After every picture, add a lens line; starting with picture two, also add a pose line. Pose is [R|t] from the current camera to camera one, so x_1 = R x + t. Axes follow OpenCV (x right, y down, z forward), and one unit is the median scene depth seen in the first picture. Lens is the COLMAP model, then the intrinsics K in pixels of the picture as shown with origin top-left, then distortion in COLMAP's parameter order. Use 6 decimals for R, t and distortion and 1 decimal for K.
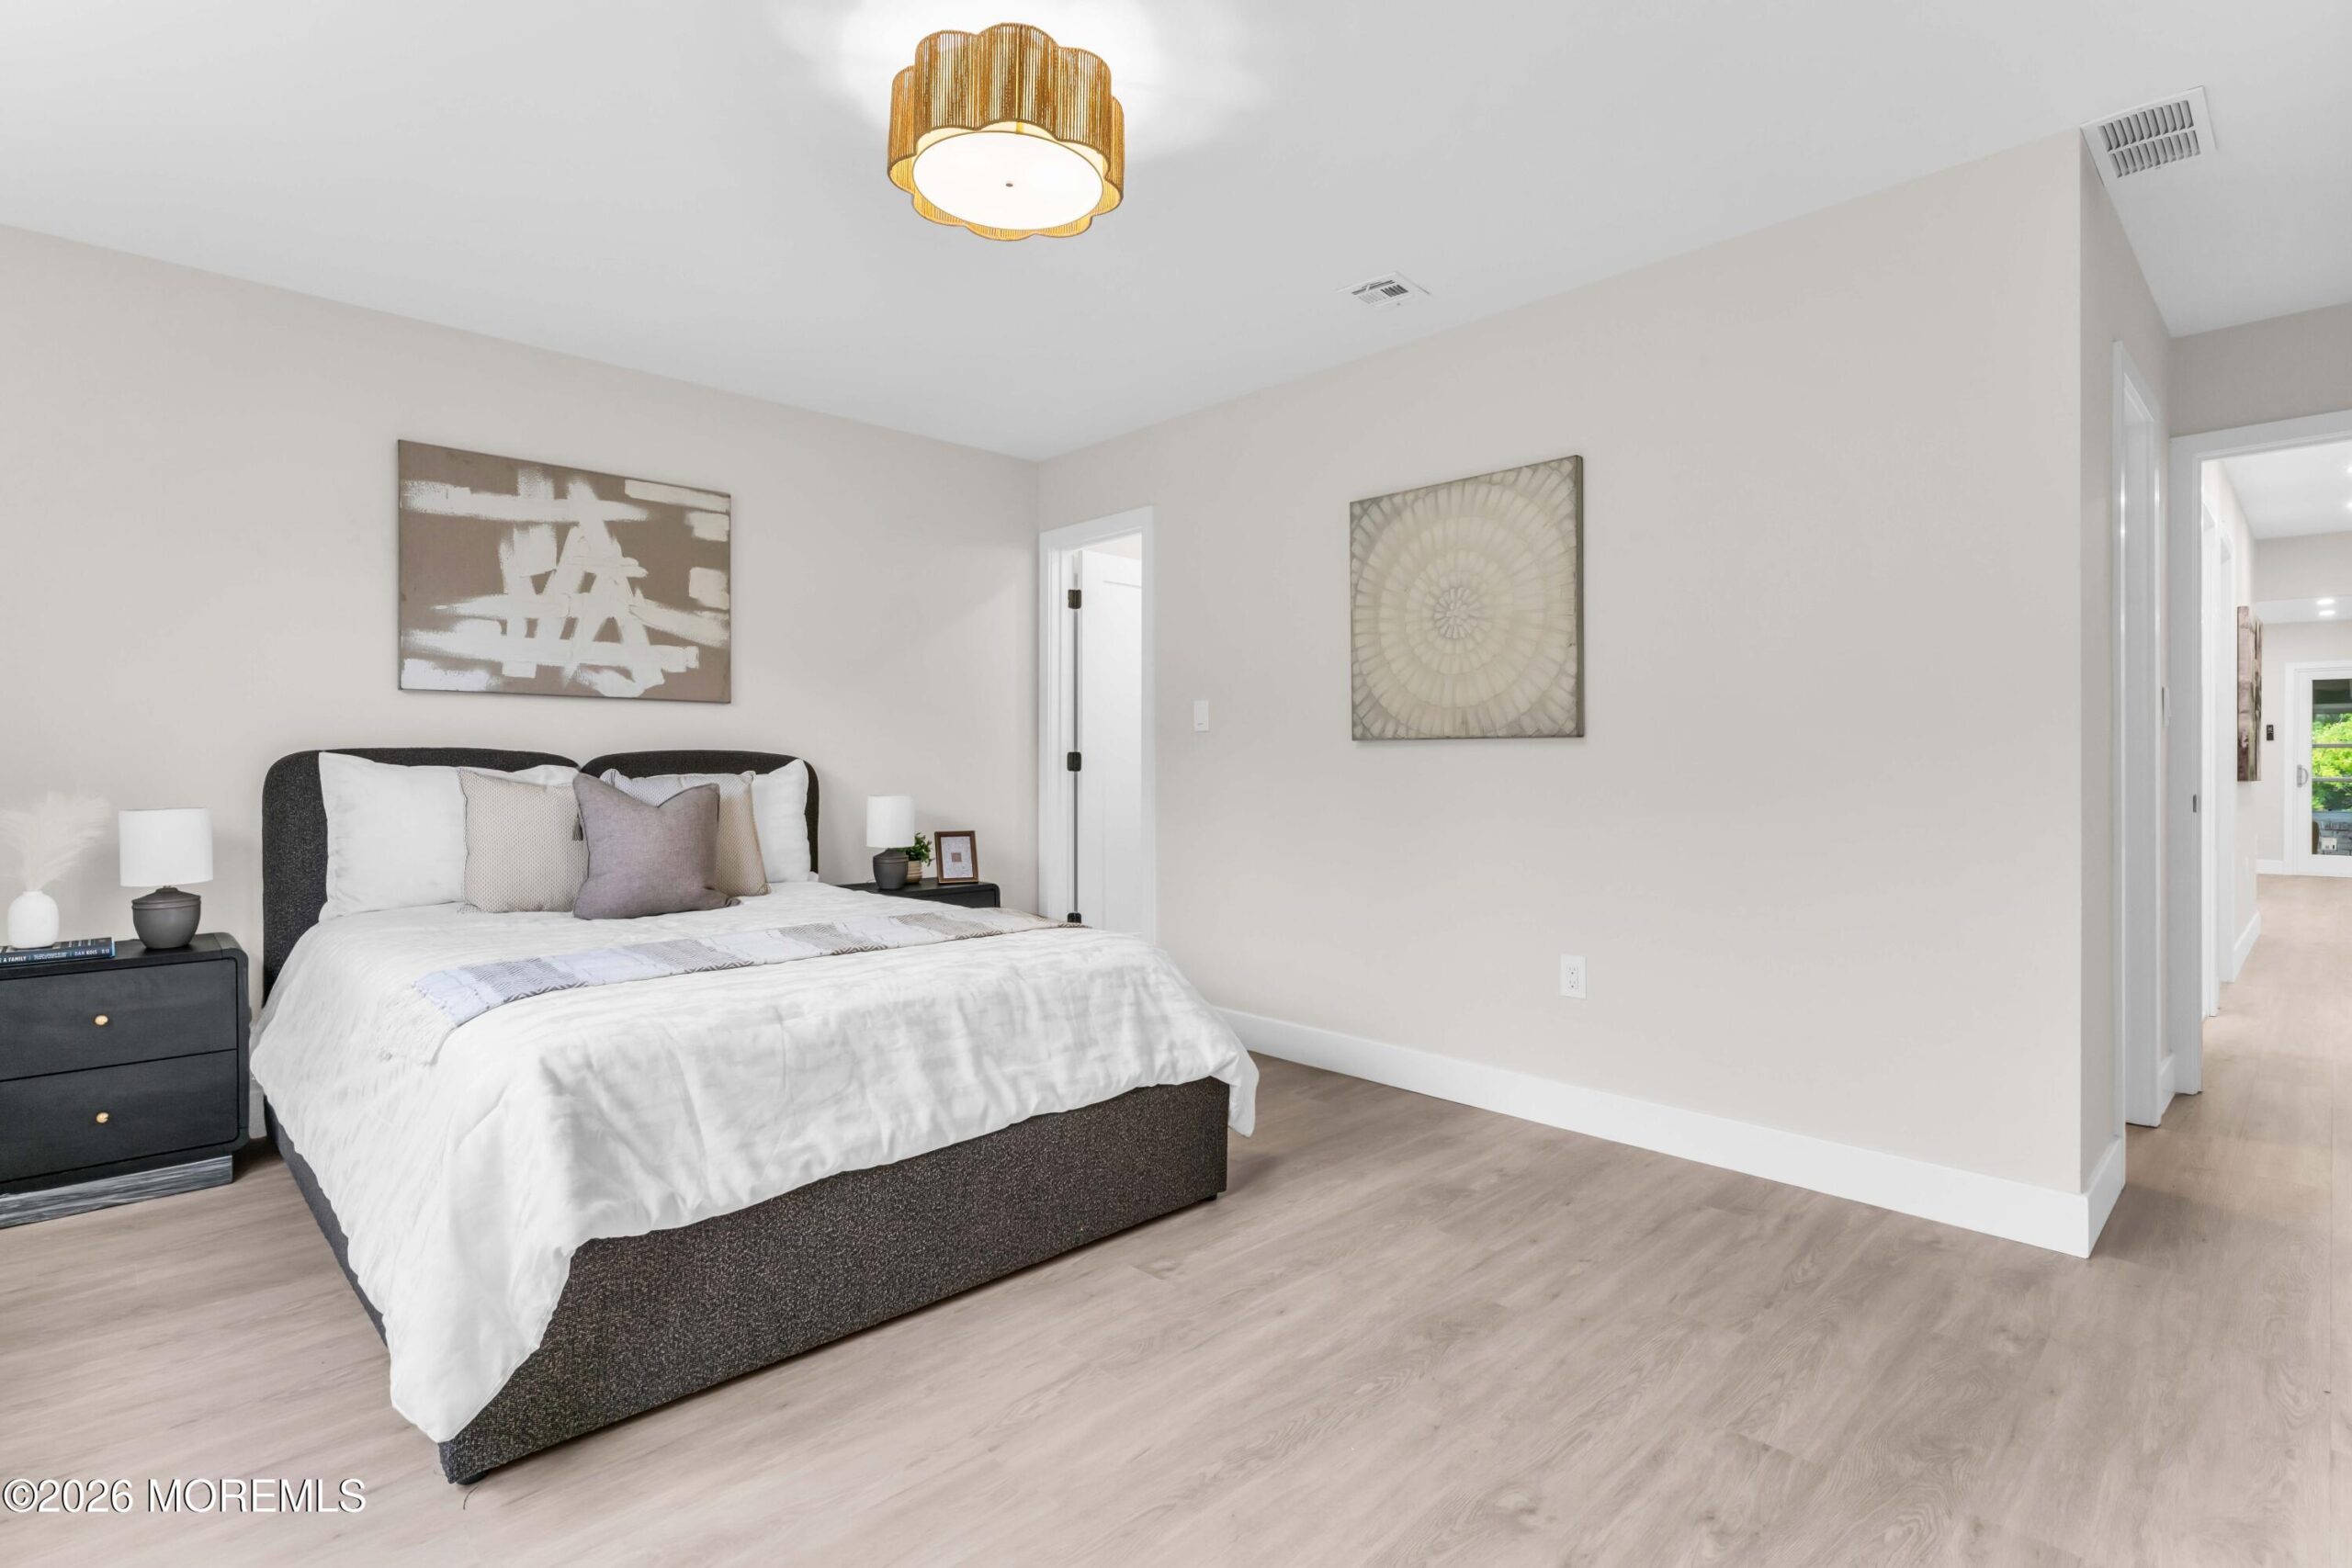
lens RADIAL K [[1124.3, 0, 1177.8], [0, 1124.3, 776.4], [0, 0, 1]] dist [0.000281, 0.000206]
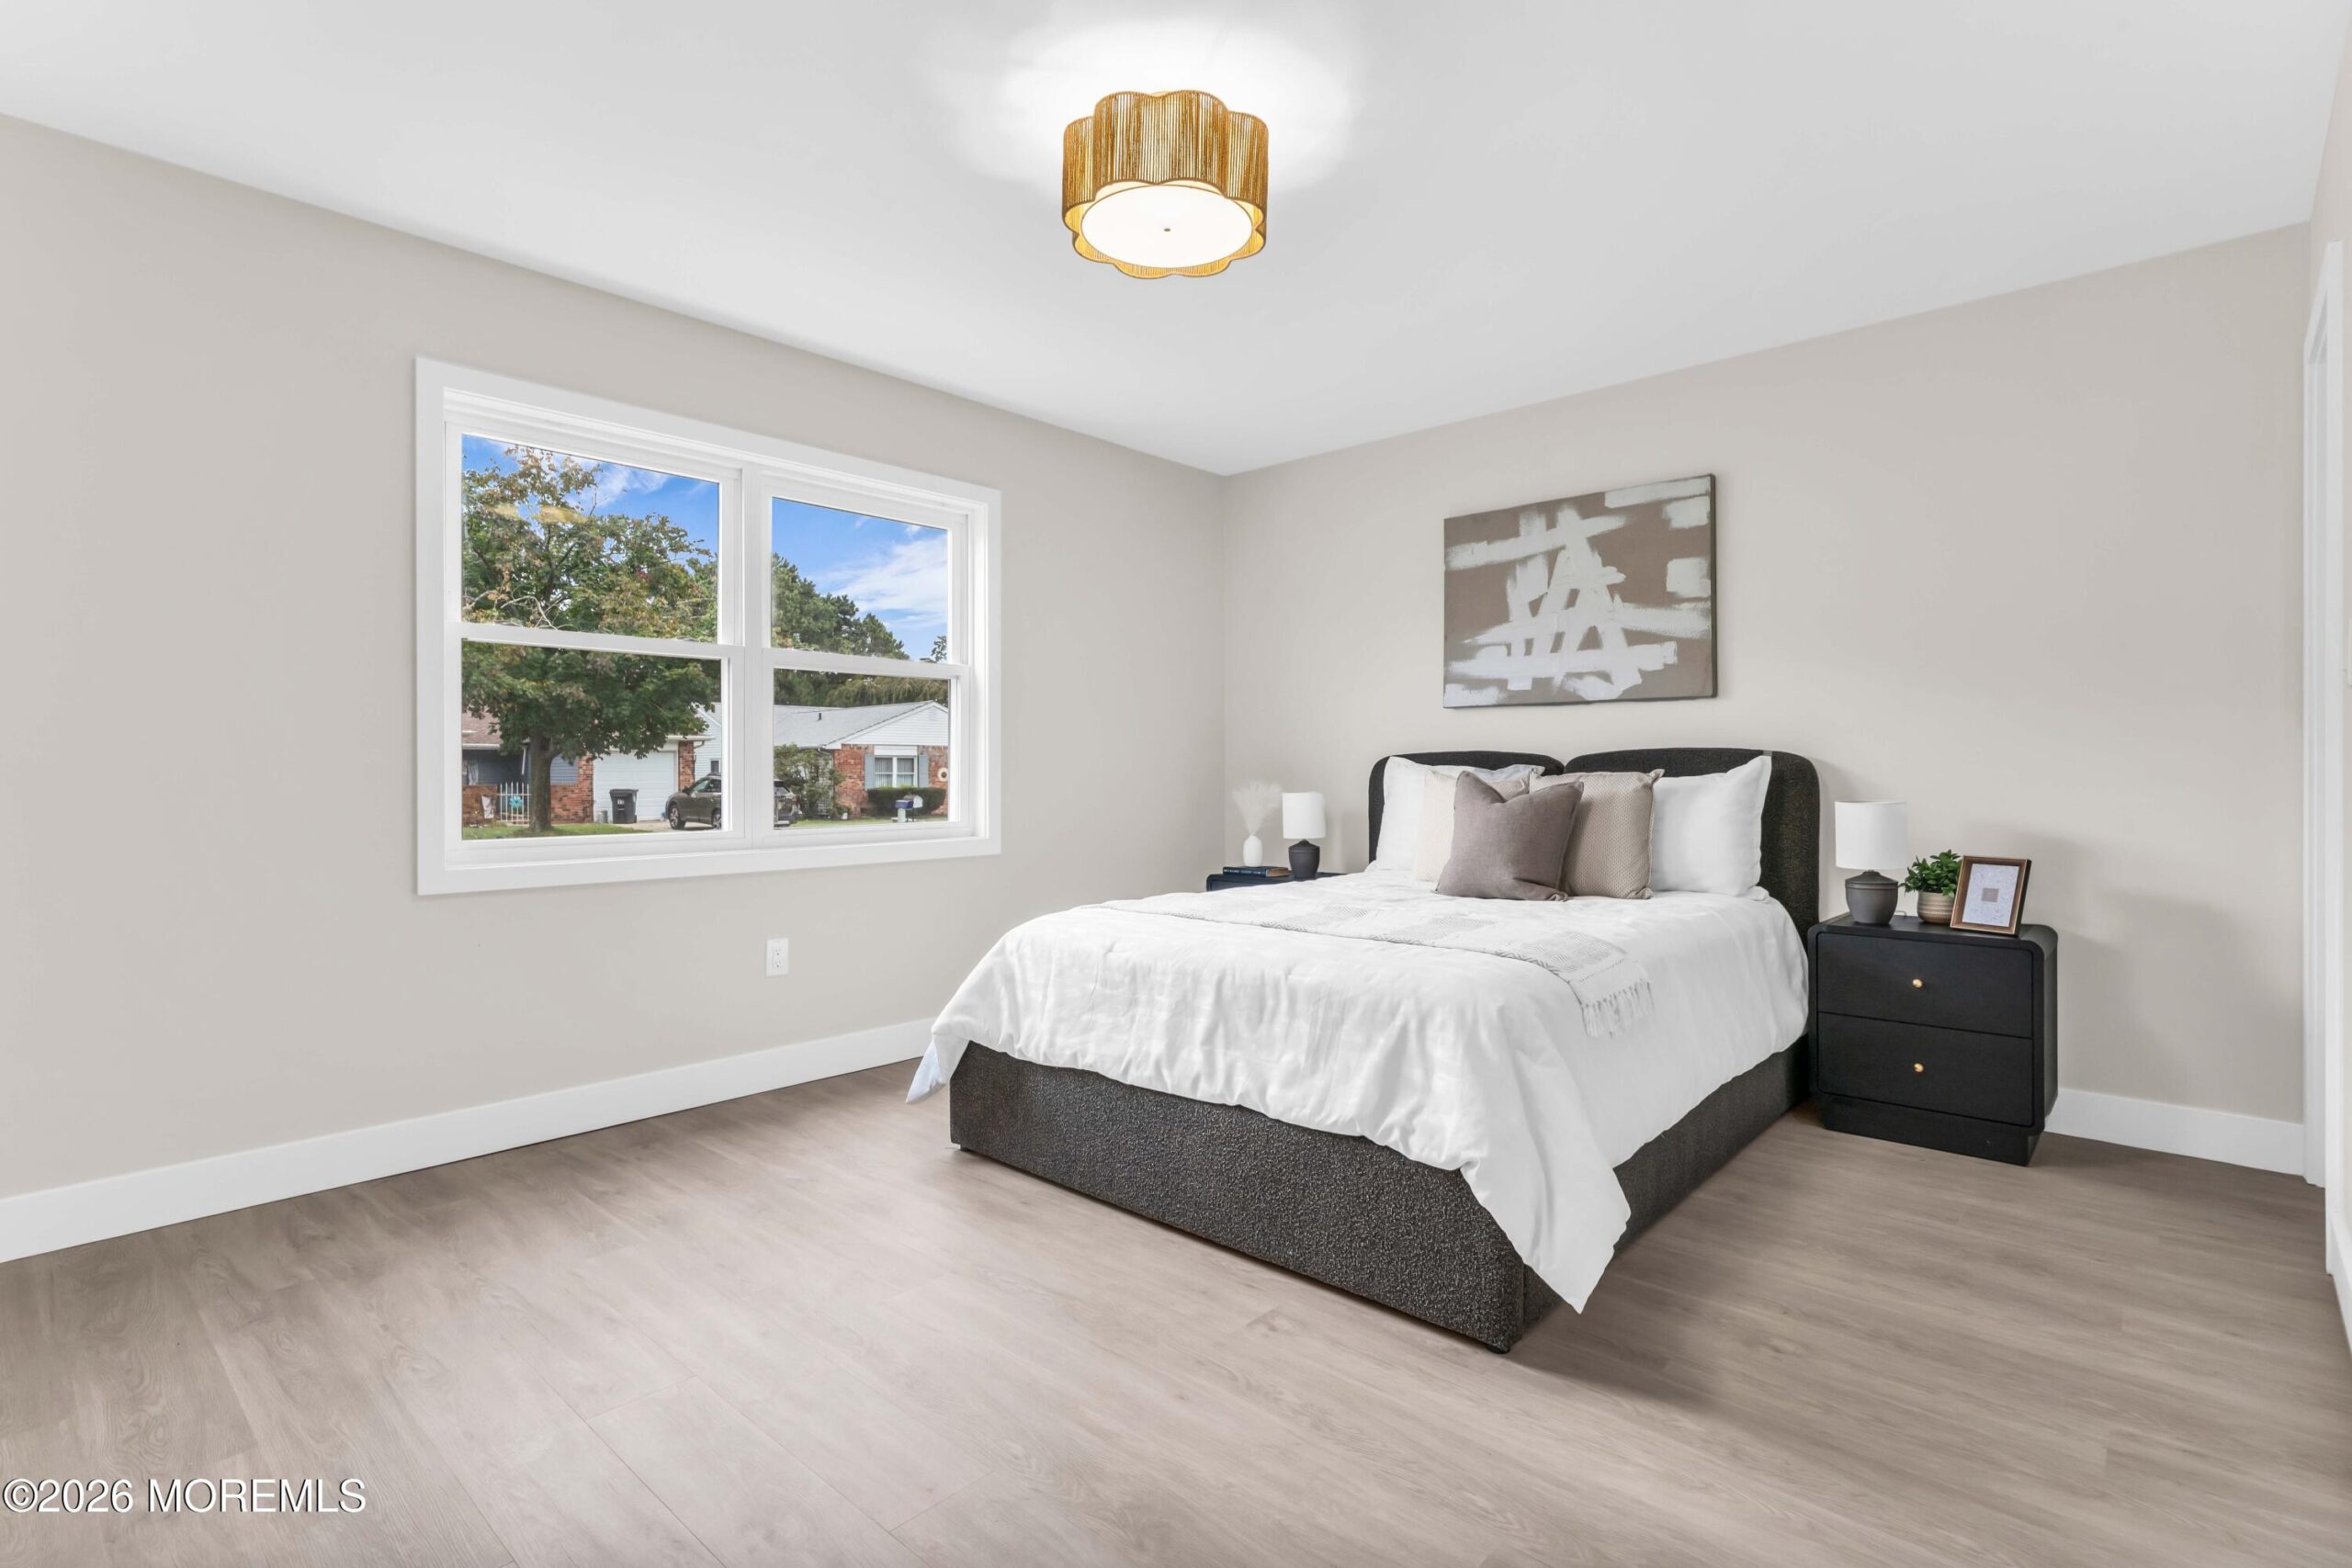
lens RADIAL K [[1124.3, 0, 1178.4], [0, 1124.3, 775.6], [0, 0, 1]] dist [0.000281, 0.000206]
pose [[0.055043, 0.004128, -0.998475, 0.565658], [-0.007253, 0.999967, 0.003735, -0.000056], [0.998458, 0.007037, 0.055071, 0.567249]]
